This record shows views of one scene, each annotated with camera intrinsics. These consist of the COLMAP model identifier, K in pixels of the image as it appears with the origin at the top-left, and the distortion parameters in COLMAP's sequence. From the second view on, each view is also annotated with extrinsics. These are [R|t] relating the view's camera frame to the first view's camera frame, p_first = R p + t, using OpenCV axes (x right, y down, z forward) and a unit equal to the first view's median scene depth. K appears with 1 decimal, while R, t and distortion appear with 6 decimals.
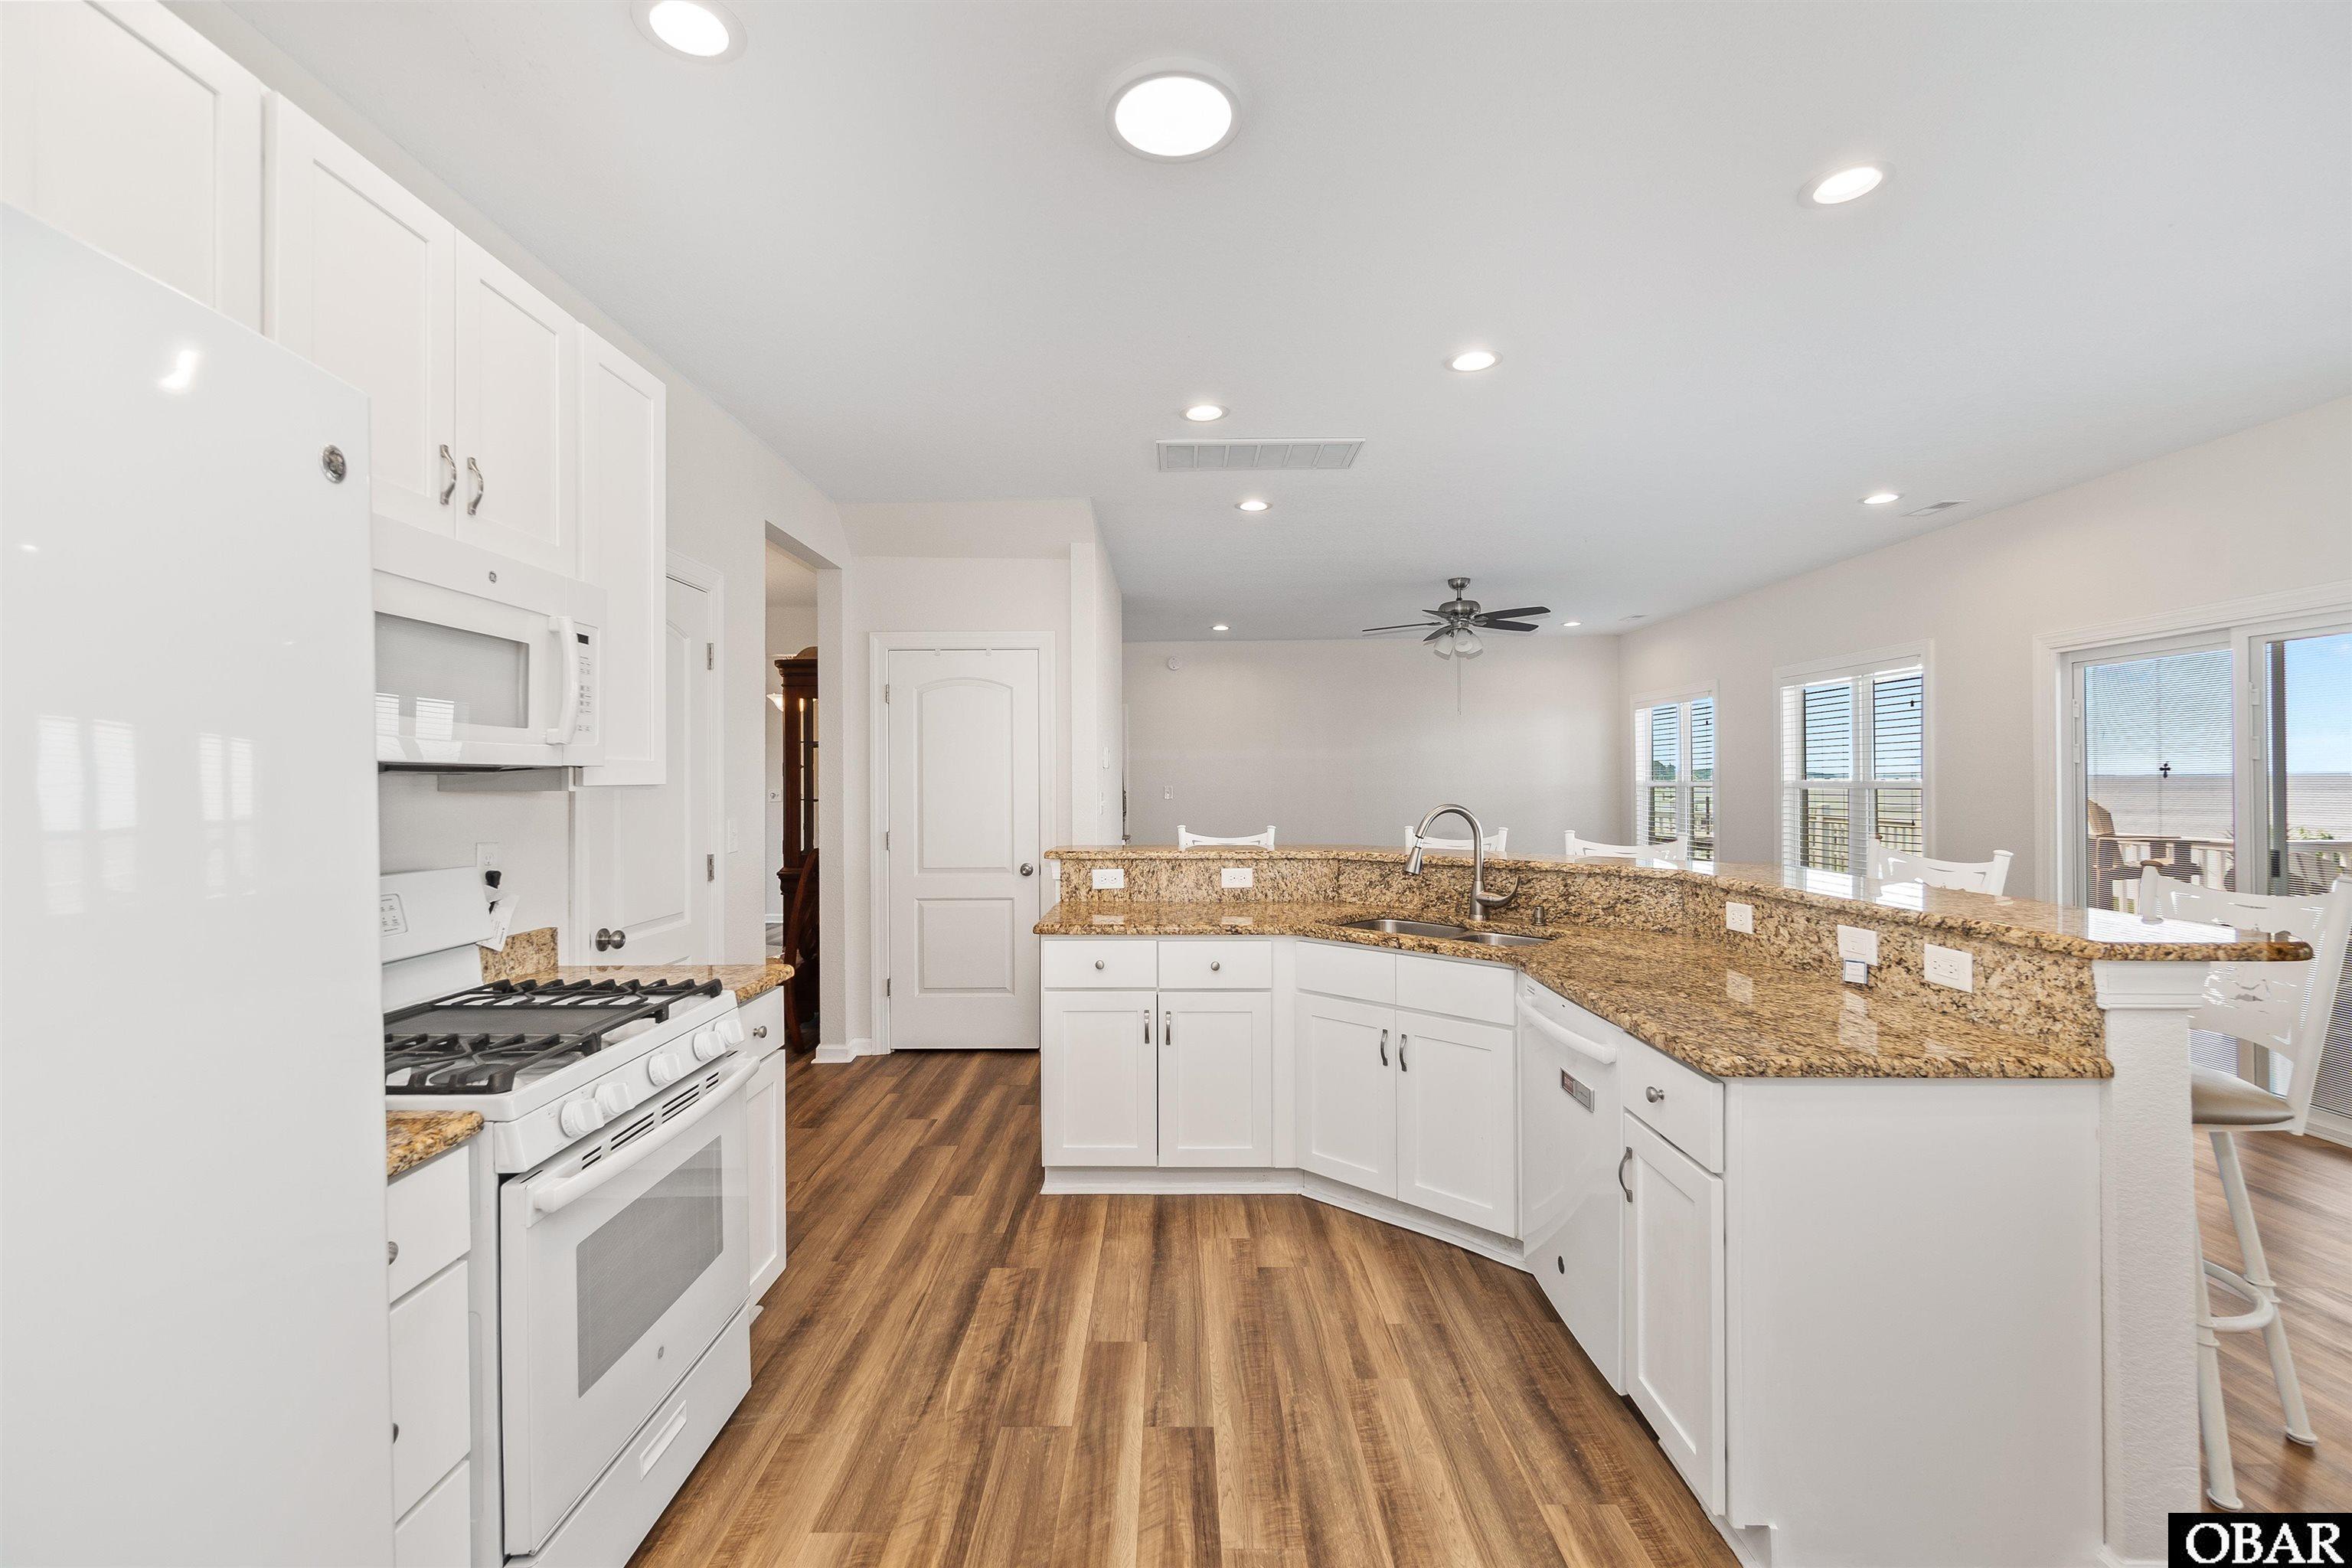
lens RADIAL K [[1011.7, 0, 1173.9], [0, 1011.7, 778.3], [0, 0, 1]] dist [0.000356, -0.000098]
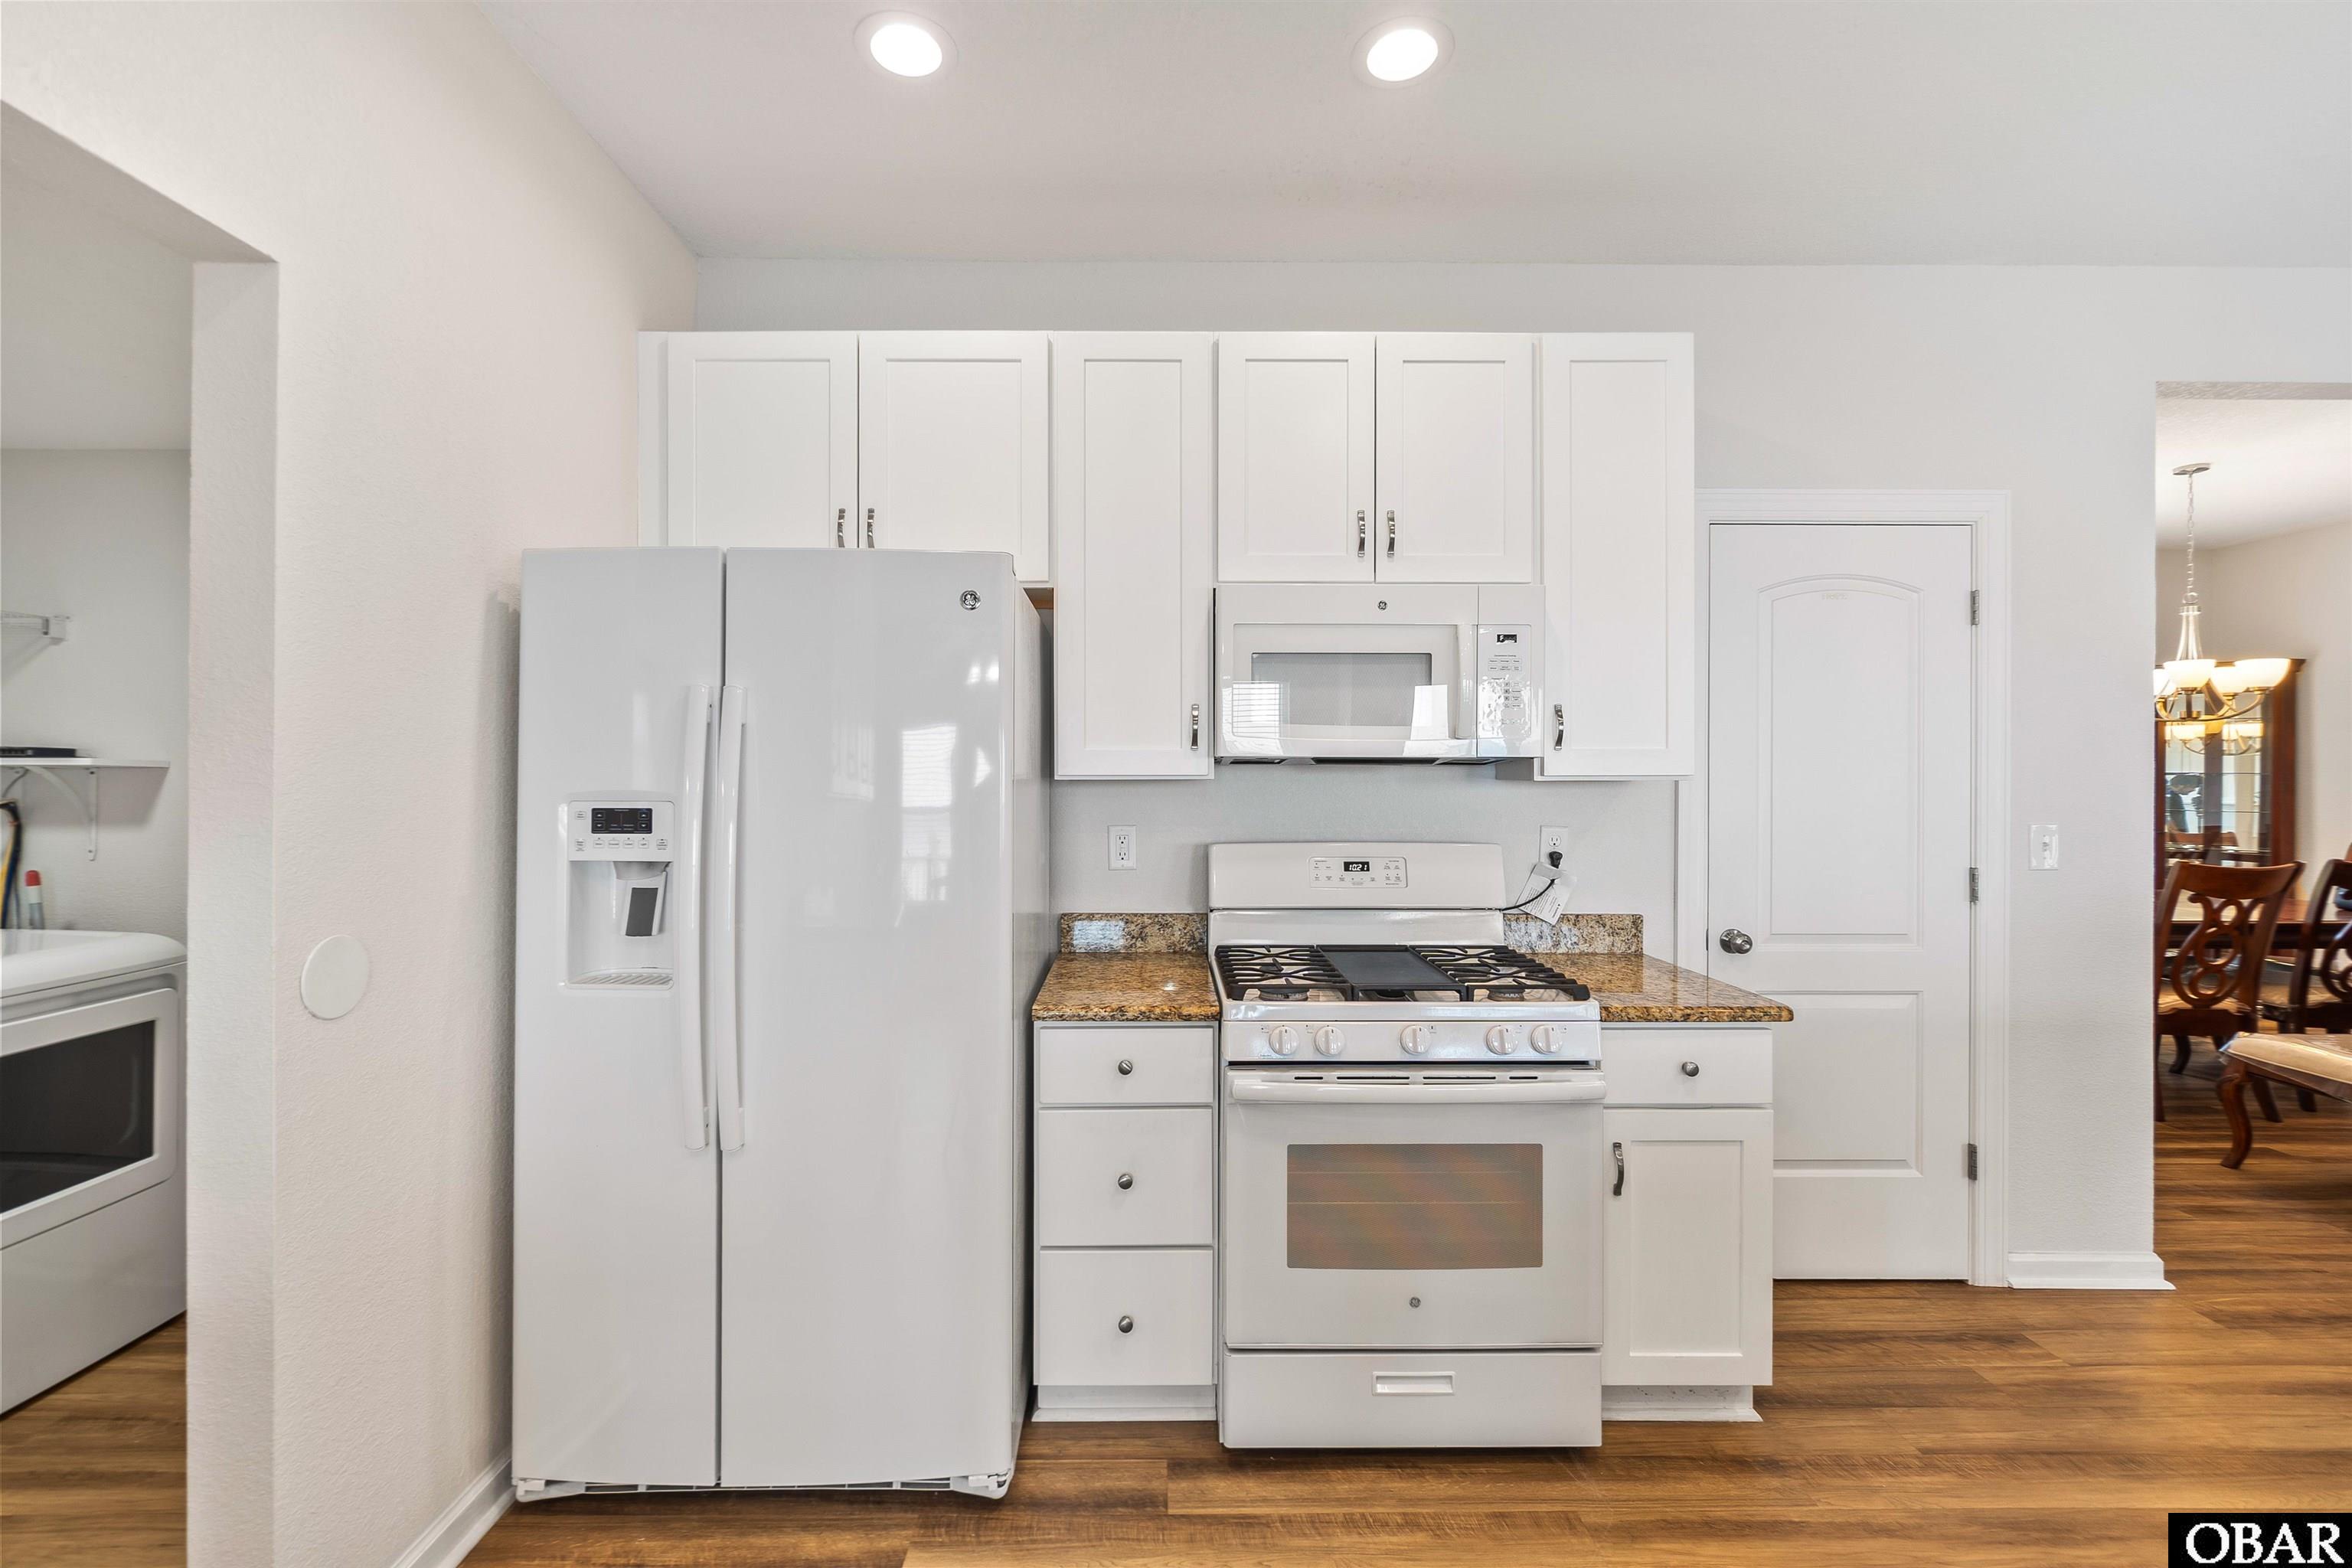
lens RADIAL K [[1011.7, 0, 1171.8], [0, 1011.7, 779.1], [0, 0, 1]] dist [0.000356, -0.000098]
pose [[0.010846, 0.008064, -0.999909, 0.463732], [-0.000010, 0.999967, 0.008064, 0.002689], [0.999941, -0.000078, 0.010846, 0.603693]]
